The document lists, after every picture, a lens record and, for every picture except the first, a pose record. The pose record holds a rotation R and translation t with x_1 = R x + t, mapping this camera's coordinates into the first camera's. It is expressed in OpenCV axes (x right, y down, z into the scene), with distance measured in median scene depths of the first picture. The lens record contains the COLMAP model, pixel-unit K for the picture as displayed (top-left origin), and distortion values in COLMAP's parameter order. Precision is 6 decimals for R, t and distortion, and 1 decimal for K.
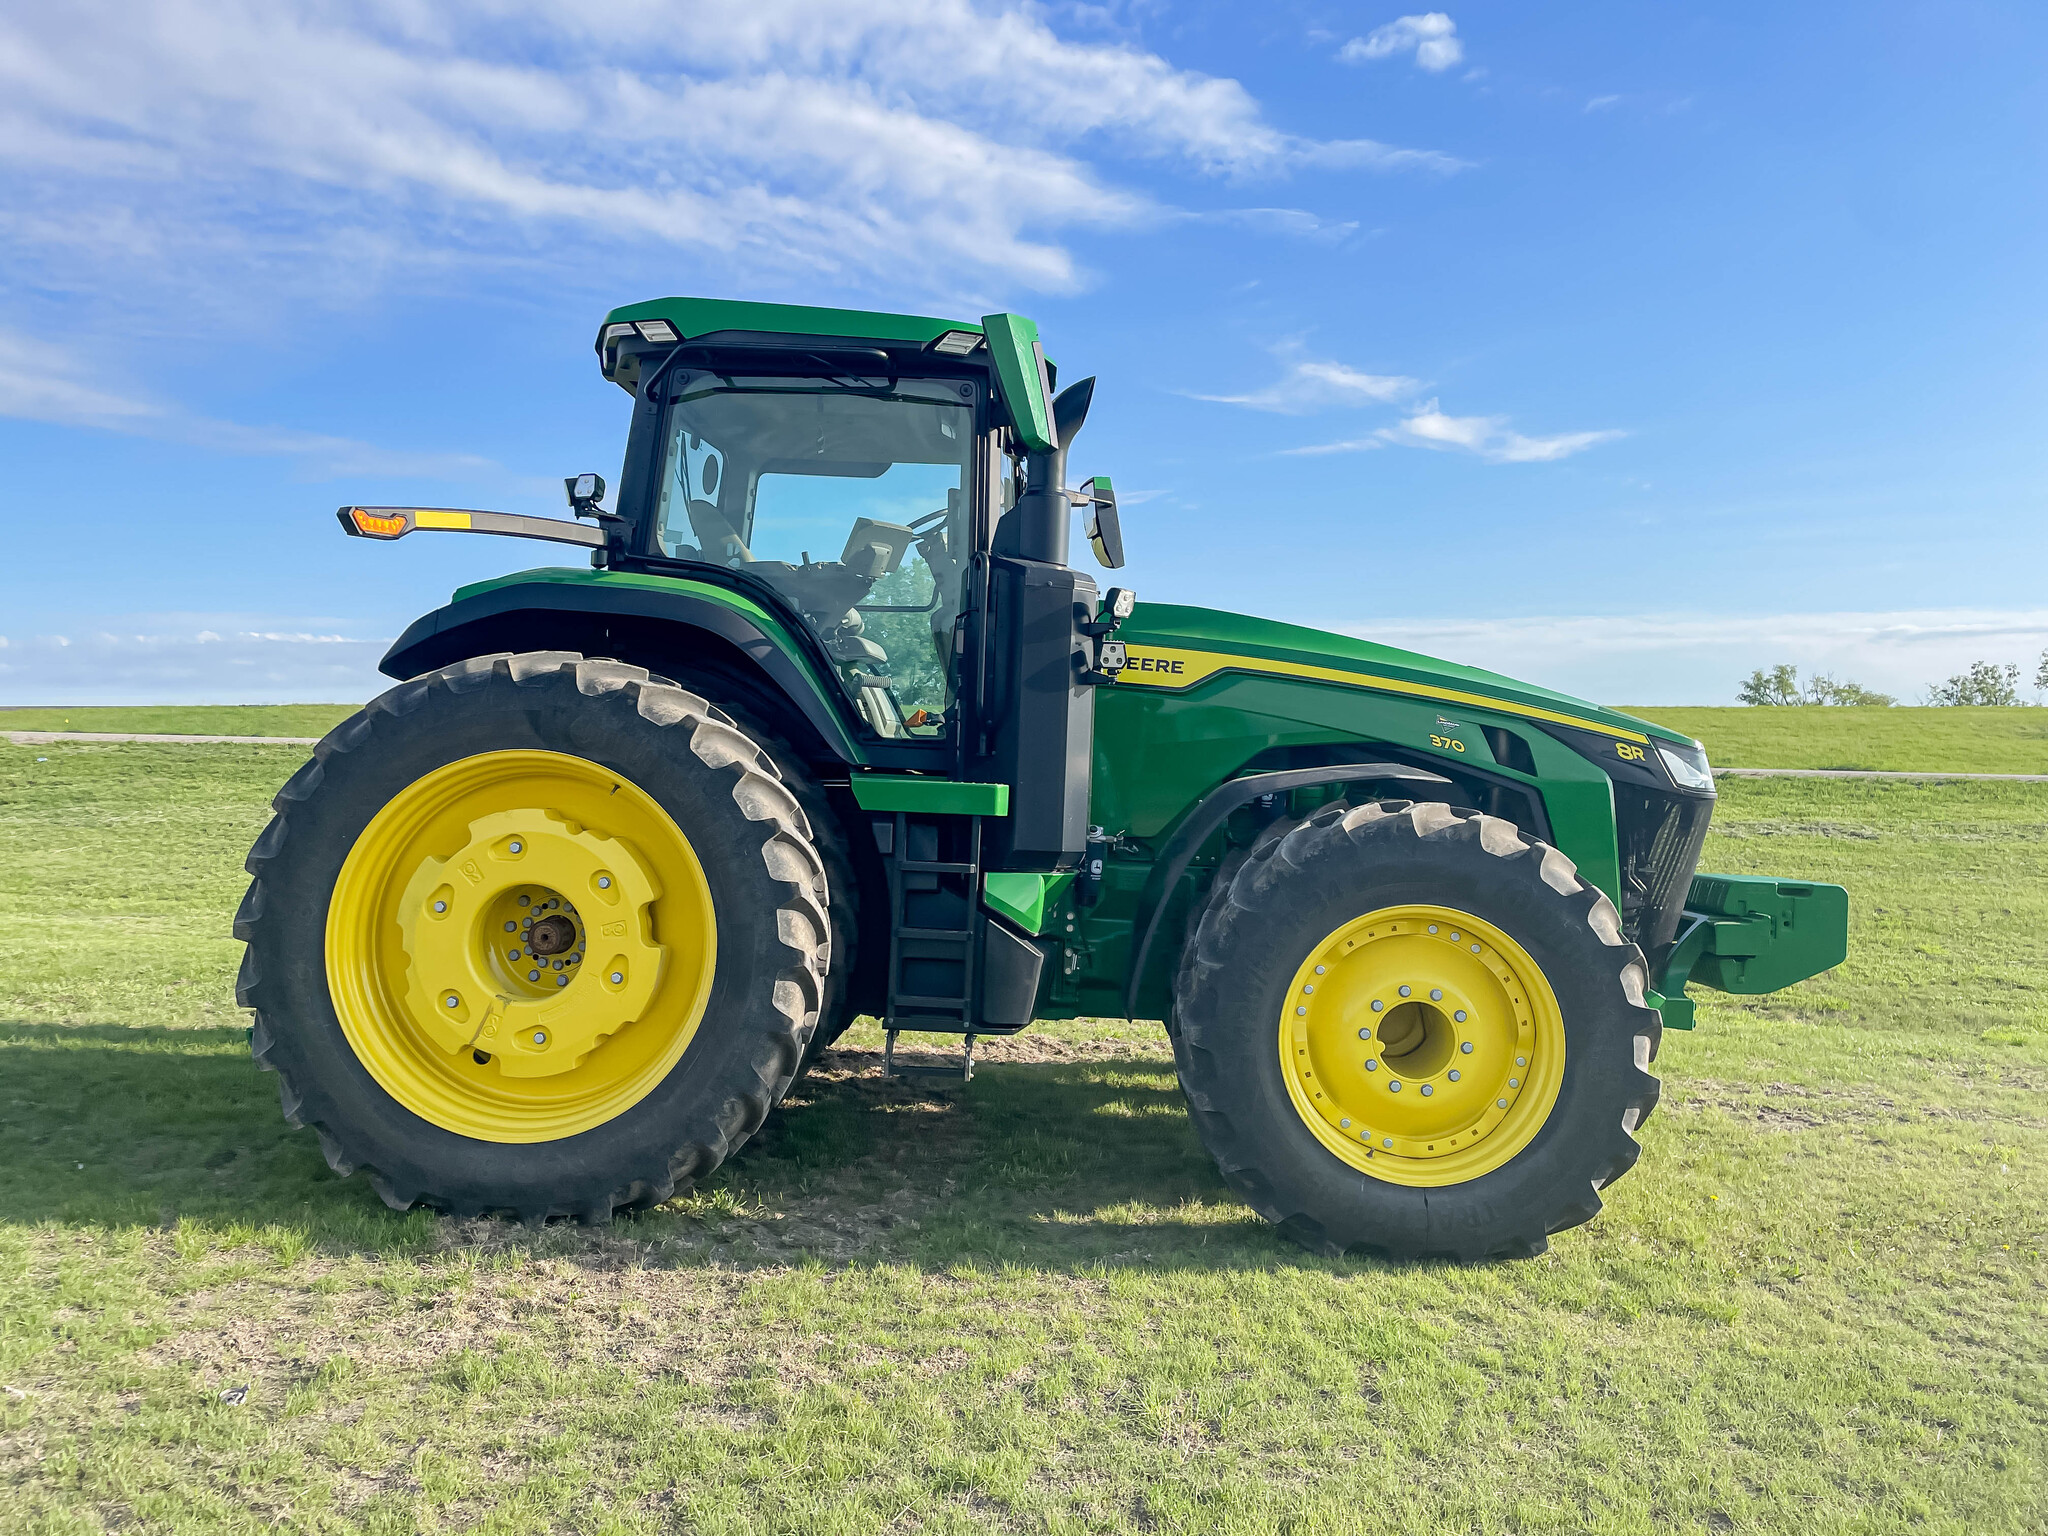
lens RADIAL K [[1557.8, 0, 1016.5], [0, 1557.8, 742.9], [0, 0, 1]] dist [0.076196, -0.091355]
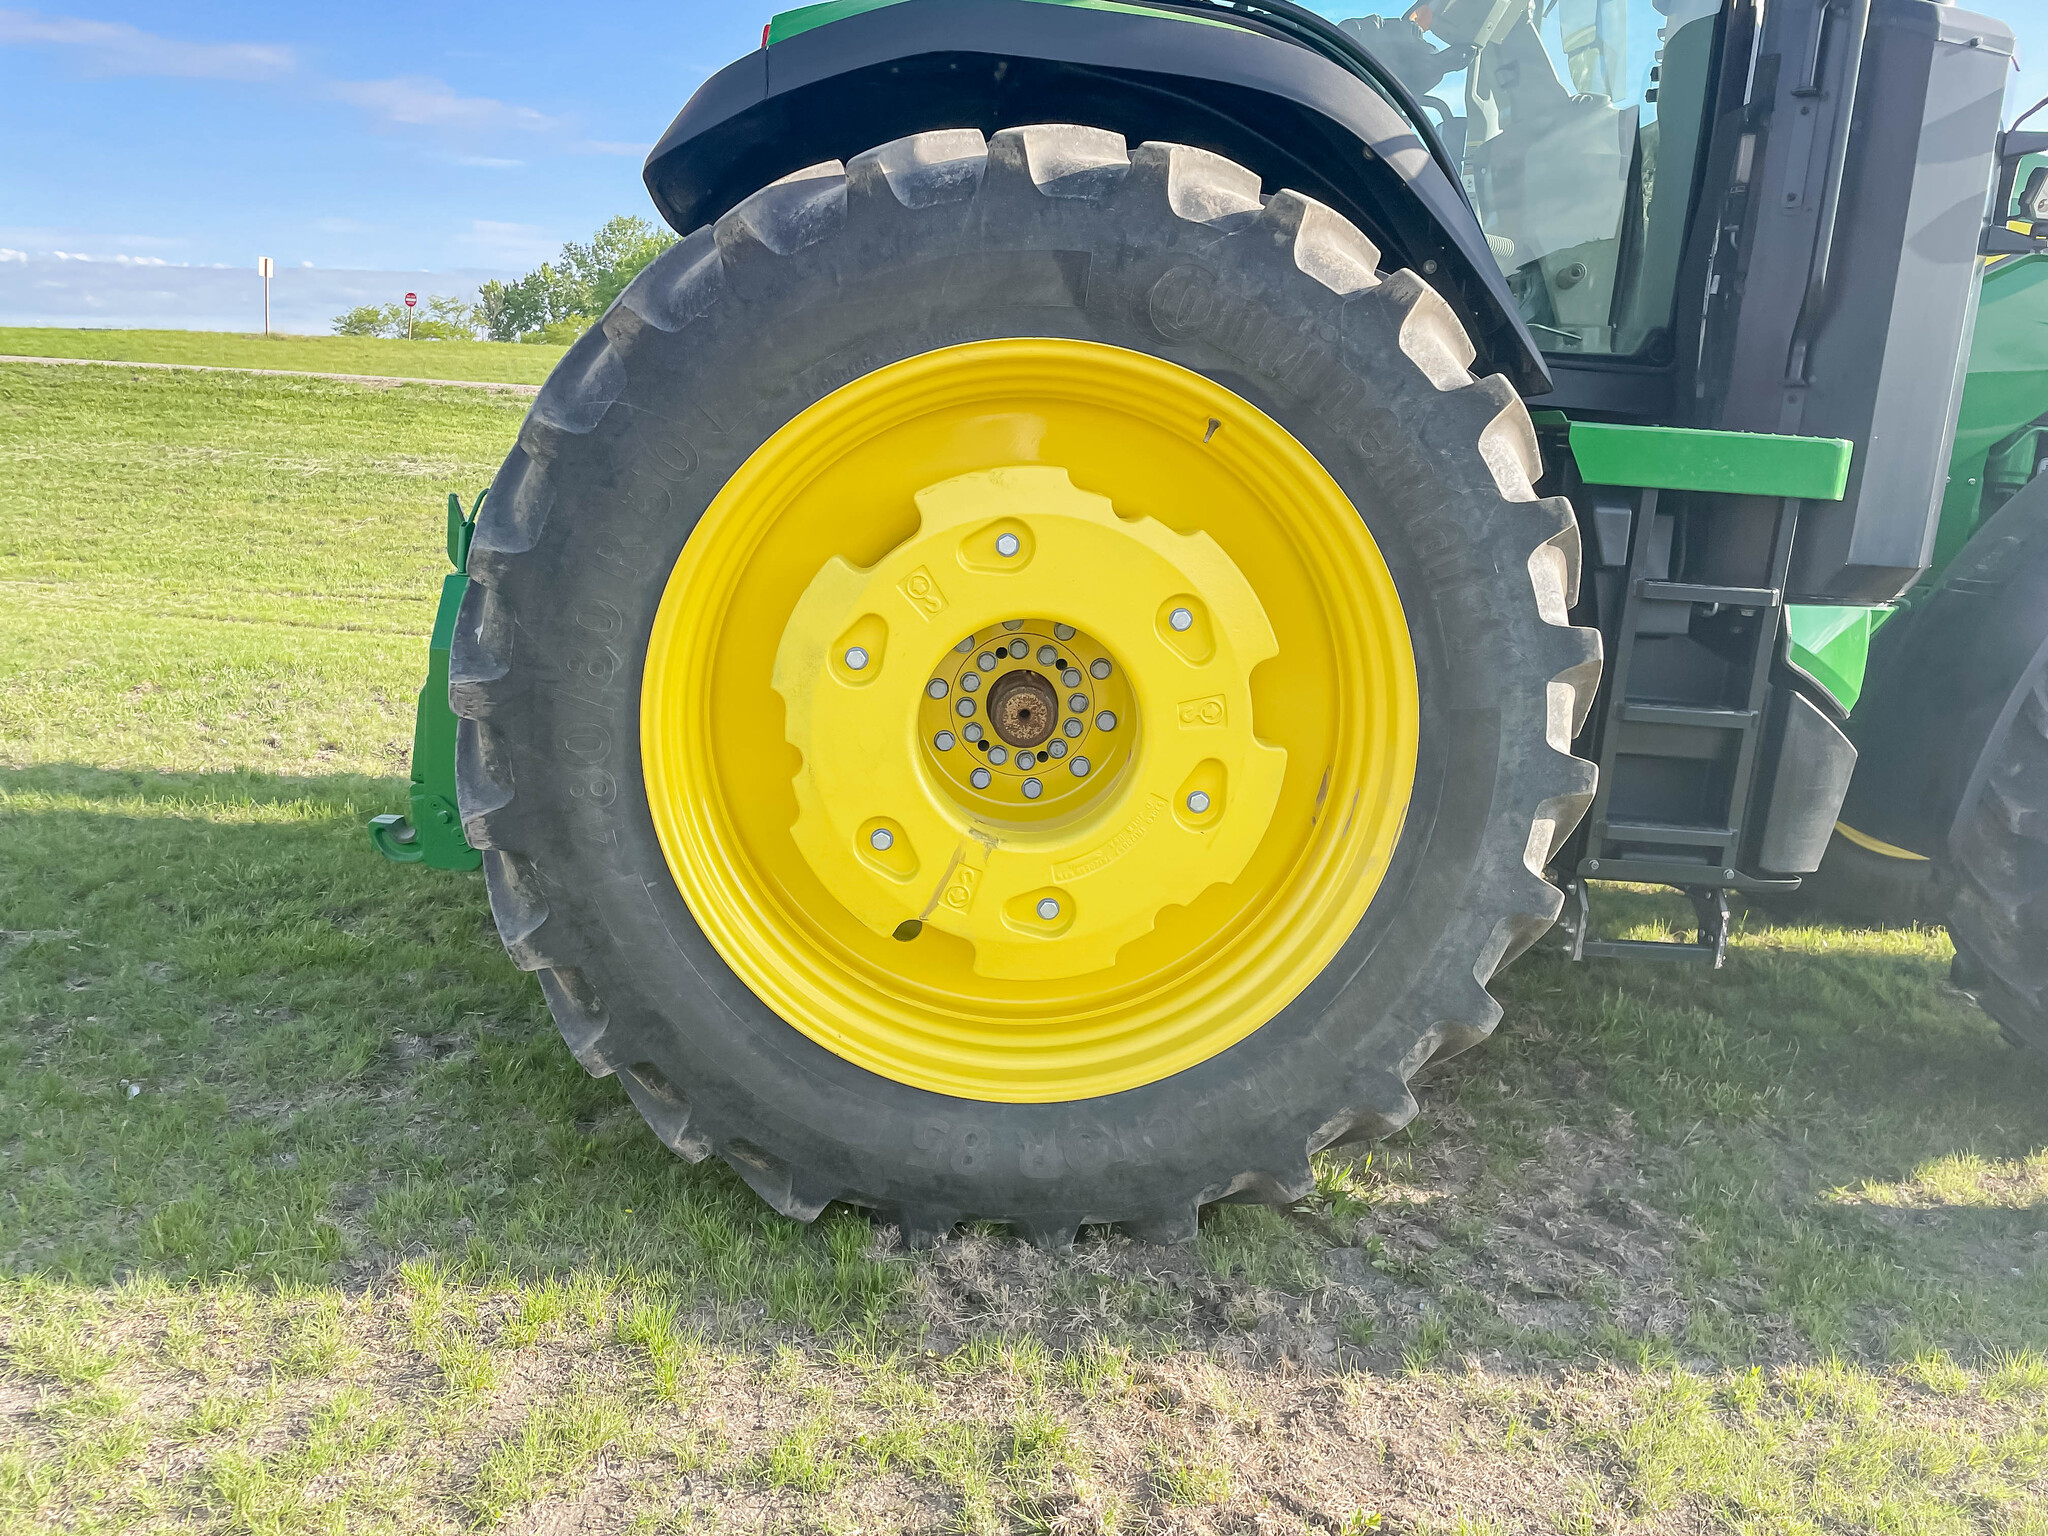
lens RADIAL K [[1557.8, 0, 1016.4], [0, 1557.8, 768.4], [0, 0, 1]] dist [0.076196, -0.091355]
pose [[0.997181, 0.013345, 0.073843, -0.354134], [-0.029669, 0.973991, 0.224636, 0.024674], [-0.068924, -0.226193, 0.971641, 0.504148]]
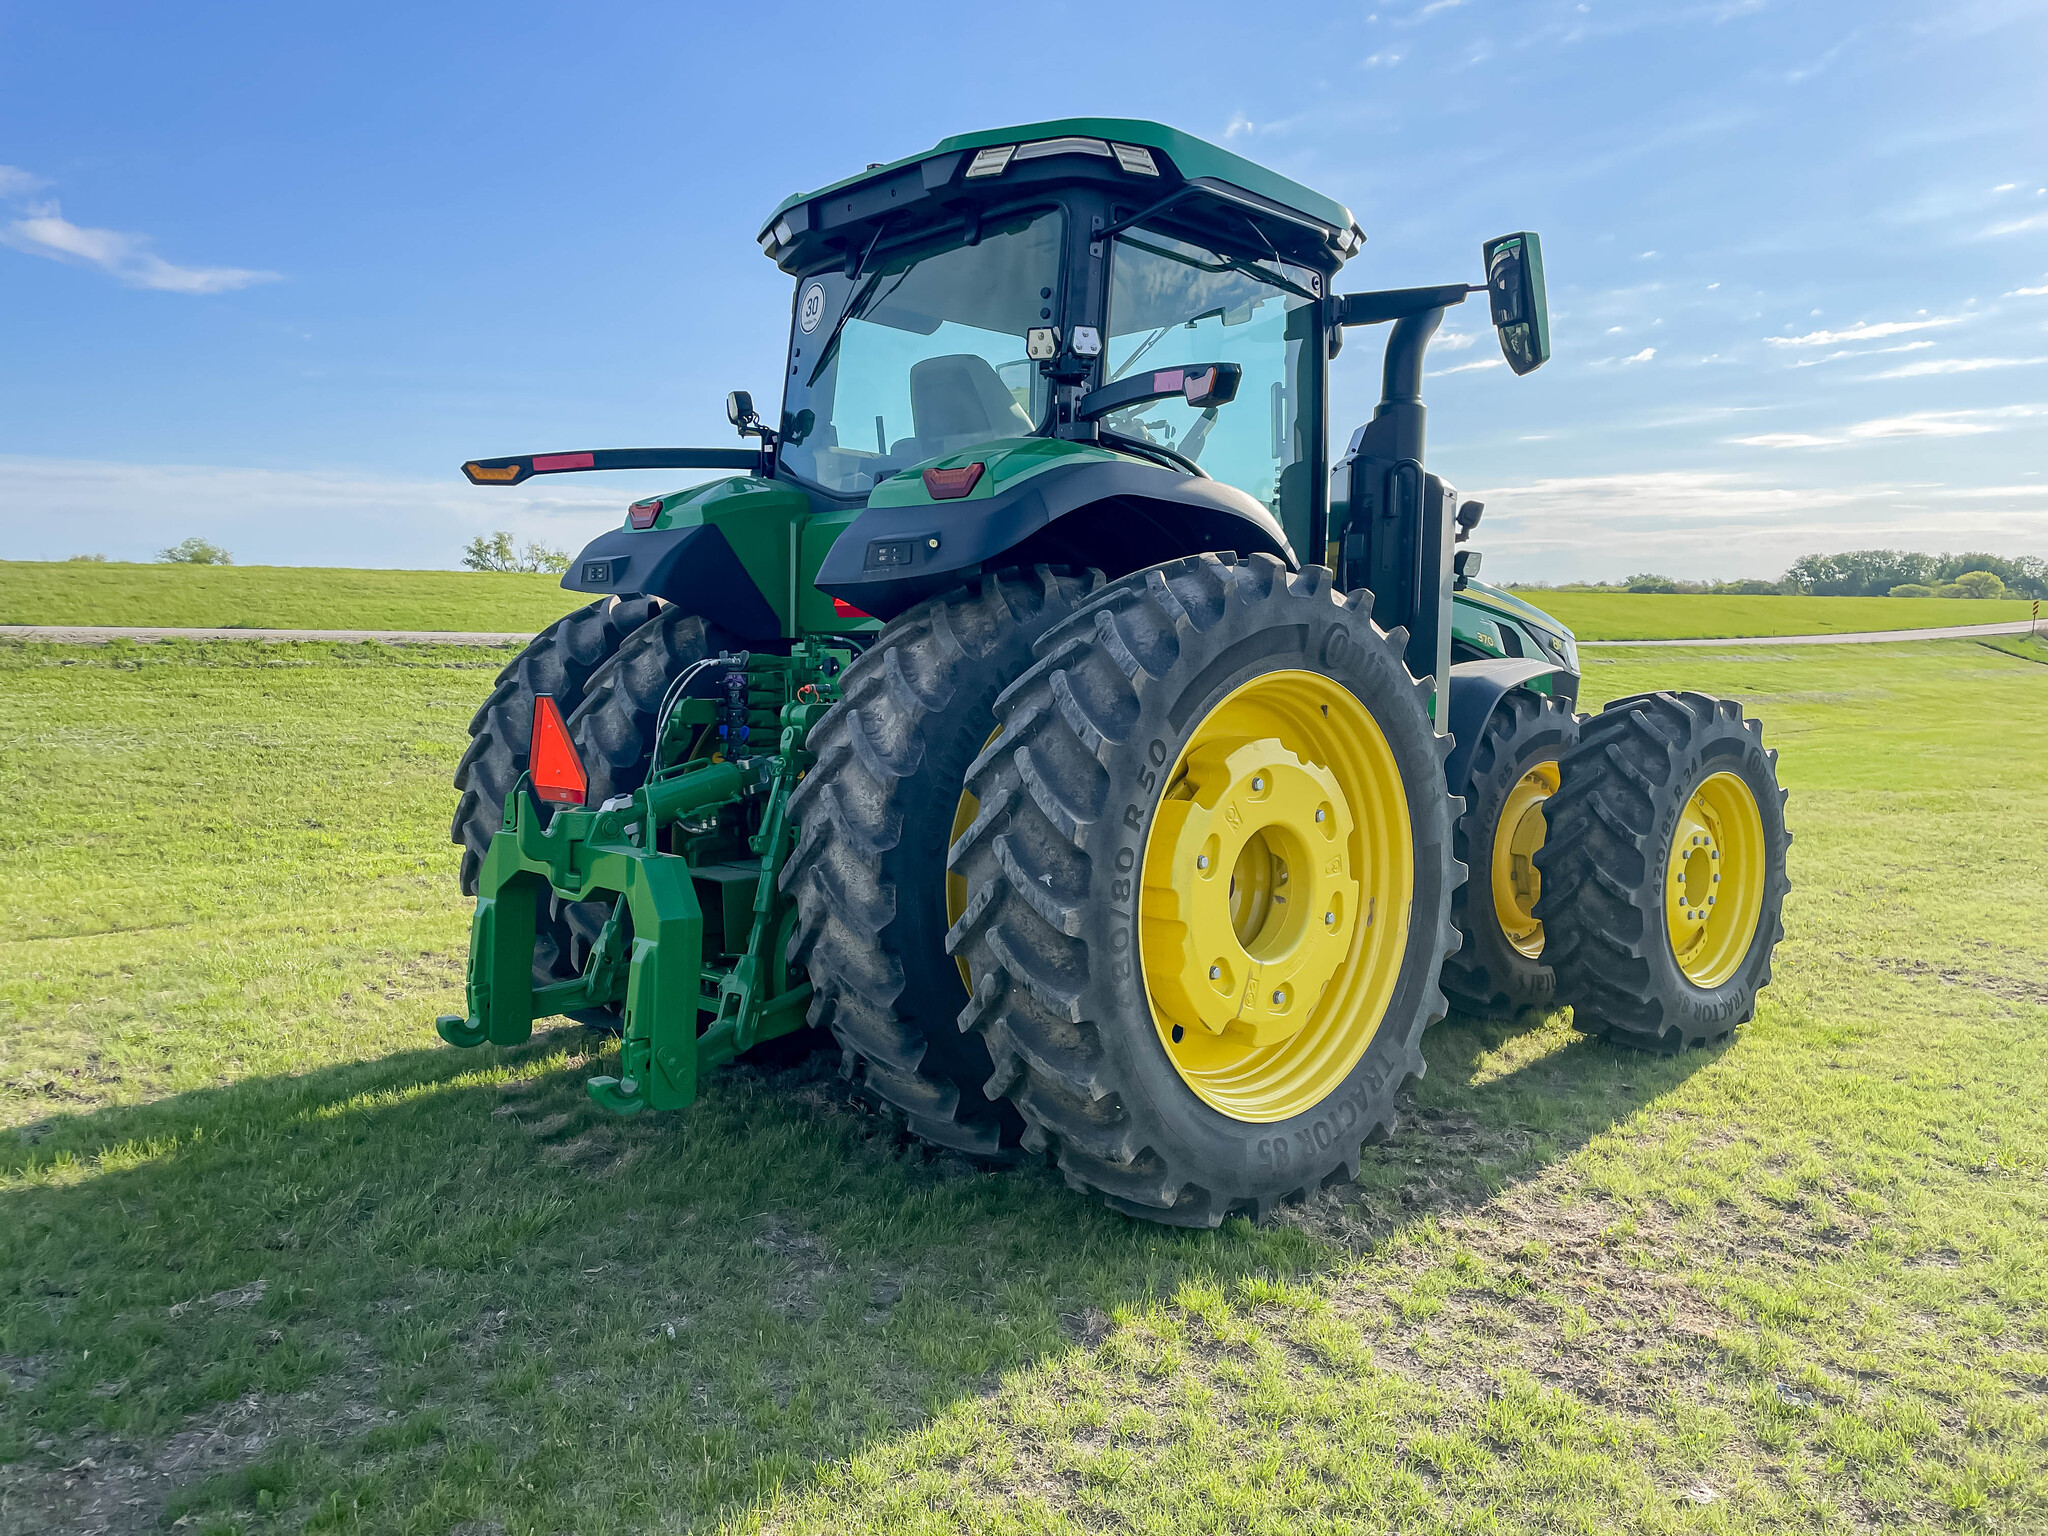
lens RADIAL K [[1557.8, 0, 1006.1], [0, 1557.8, 748.1], [0, 0, 1]] dist [0.076196, -0.091355]
pose [[0.691387, -0.063972, 0.719647, -1.028529], [-0.002240, 0.995878, 0.090679, -0.029492], [-0.722481, -0.064307, 0.688394, 0.518020]]
